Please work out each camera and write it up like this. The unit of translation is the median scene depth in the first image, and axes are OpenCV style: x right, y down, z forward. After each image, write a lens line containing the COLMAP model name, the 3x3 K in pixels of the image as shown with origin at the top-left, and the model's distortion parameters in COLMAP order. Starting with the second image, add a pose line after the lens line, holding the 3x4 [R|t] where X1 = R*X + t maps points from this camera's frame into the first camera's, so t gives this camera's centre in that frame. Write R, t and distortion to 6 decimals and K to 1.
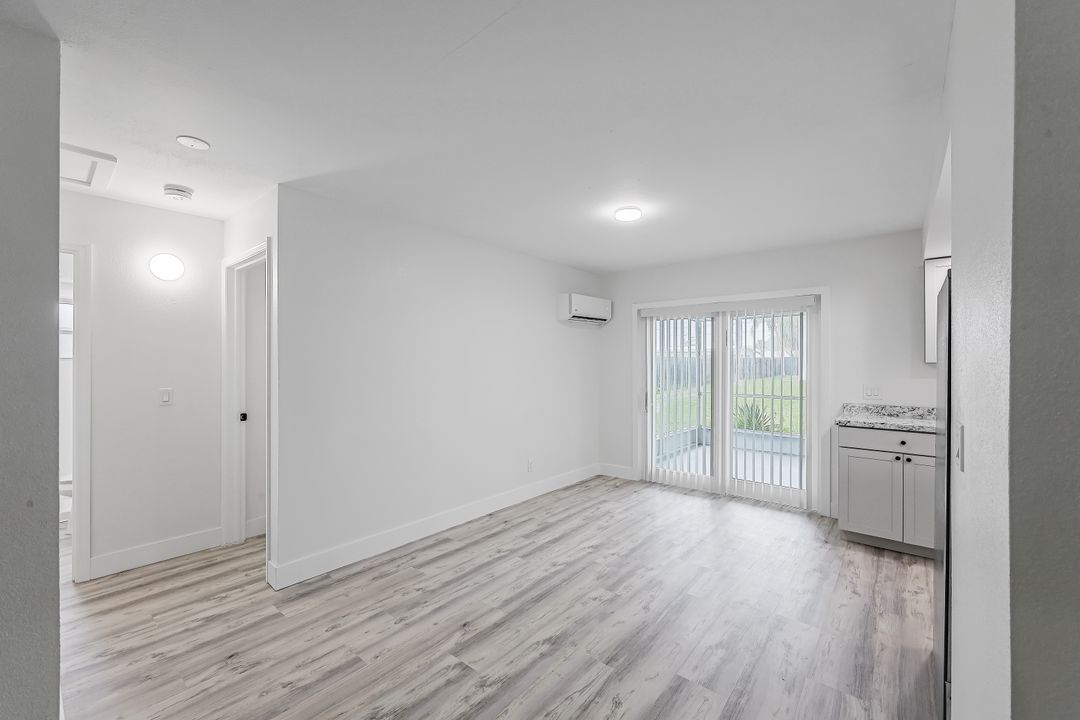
lens RADIAL K [[439.7, 0, 544.2], [0, 439.7, 360.7], [0, 0, 1]] dist [-0.001157, 0.000279]
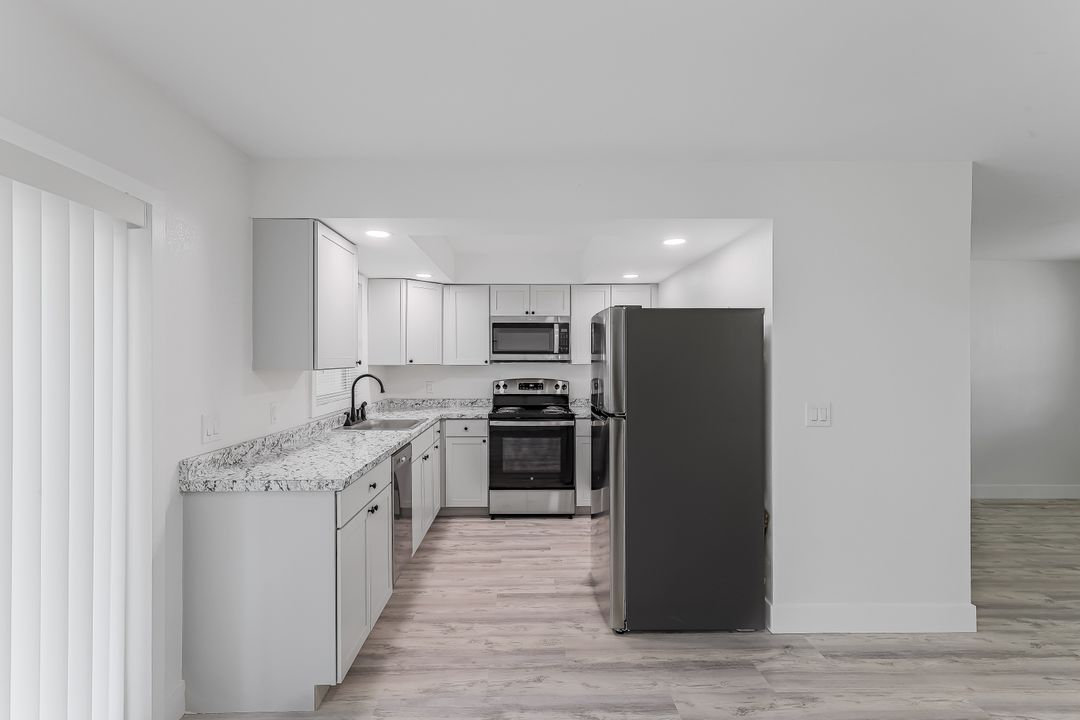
lens RADIAL K [[479.6, 0, 537.7], [0, 479.6, 358.3], [0, 0, 1]] dist [0.003901, 0.000149]
pose [[-0.651967, 0.003172, 0.758241, 0.076710], [0.000118, 0.999992, -0.004083, -0.007855], [-0.758247, -0.002573, -0.651962, 1.230949]]
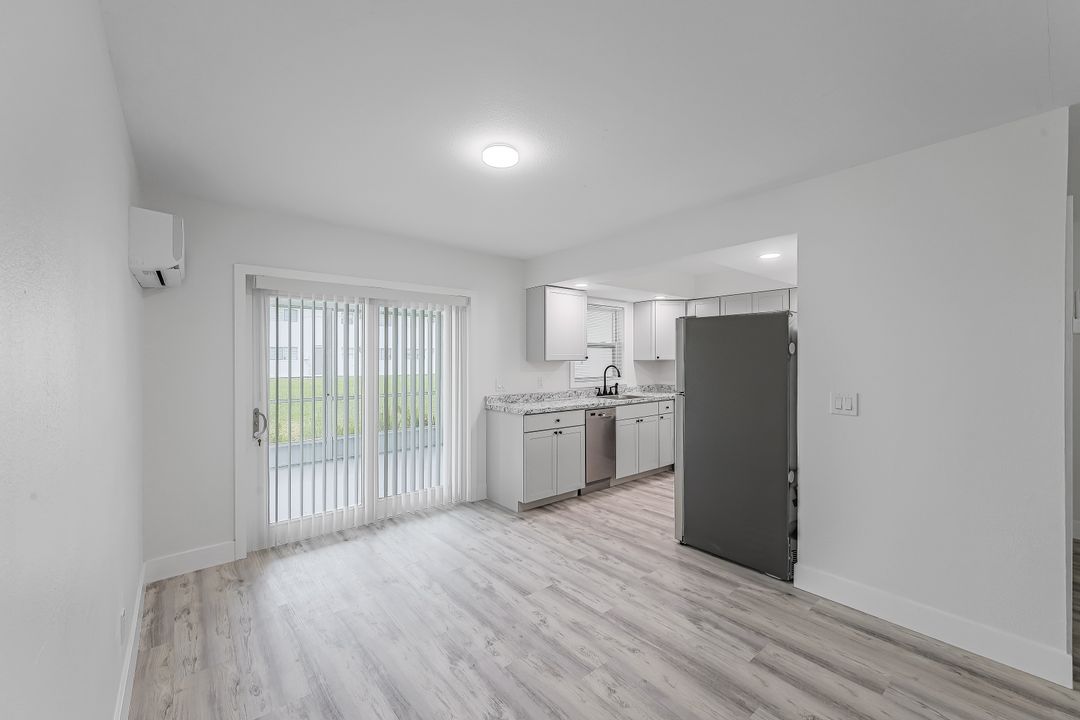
lens RADIAL K [[439.7, 0, 541.7], [0, 439.7, 354.9], [0, 0, 1]] dist [-0.001157, 0.000279]
pose [[0.182821, 0.008687, 0.983108, -0.479131], [0.000786, 0.999959, -0.008982, 0.000752], [-0.983146, 0.002415, 0.182806, 0.763575]]
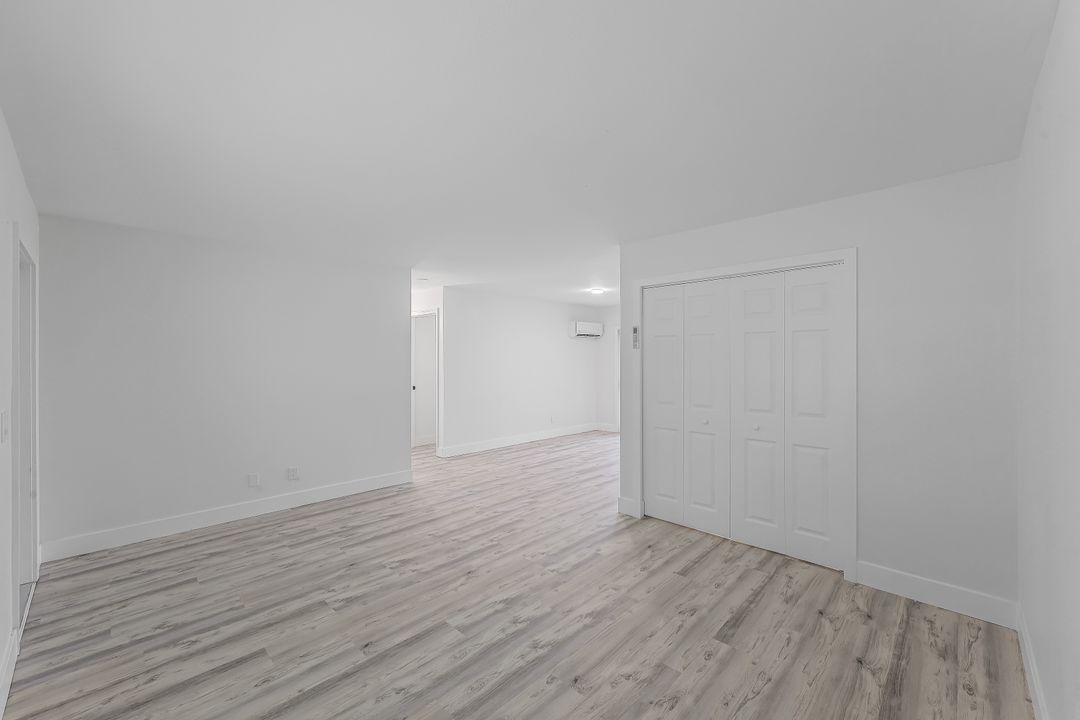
lens RADIAL K [[439.7, 0, 530.5], [0, 439.7, 350.2], [0, 0, 1]] dist [-0.001157, 0.000279]
pose [[0.994516, -0.004389, -0.104490, 0.088619], [0.002331, 0.999801, -0.019802, -0.008320], [0.104556, 0.019449, 0.994329, -1.072651]]
